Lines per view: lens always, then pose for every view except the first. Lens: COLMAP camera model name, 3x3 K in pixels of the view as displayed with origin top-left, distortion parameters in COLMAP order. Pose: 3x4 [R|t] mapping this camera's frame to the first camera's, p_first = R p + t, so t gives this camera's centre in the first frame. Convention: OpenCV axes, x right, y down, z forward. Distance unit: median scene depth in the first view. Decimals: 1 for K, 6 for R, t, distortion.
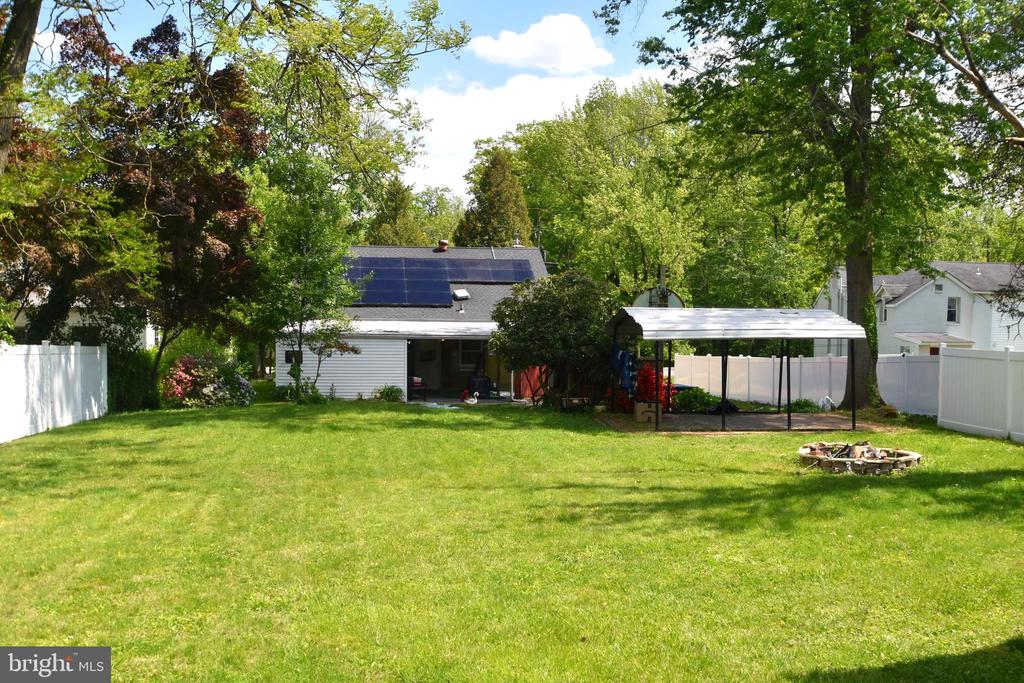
lens RADIAL K [[1021.7, 0, 512.0], [0, 1021.7, 341.5], [0, 0, 1]] dist [-0.003658, -0.184444]
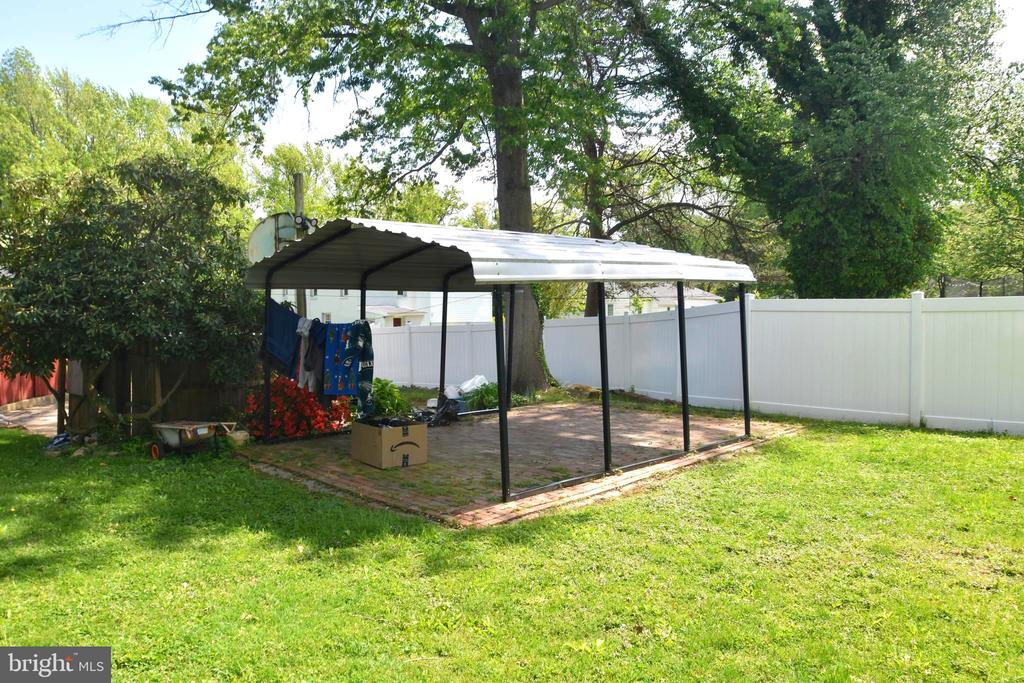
lens RADIAL K [[791.4, 0, 512.0], [0, 791.4, 341.5], [0, 0, 1]] dist [0.001521, 0.000292]
pose [[0.790723, -0.051904, 0.609970, -0.040611], [0.034787, 0.998599, 0.039878, 0.007922], [-0.611185, -0.010314, 0.791420, 0.607297]]
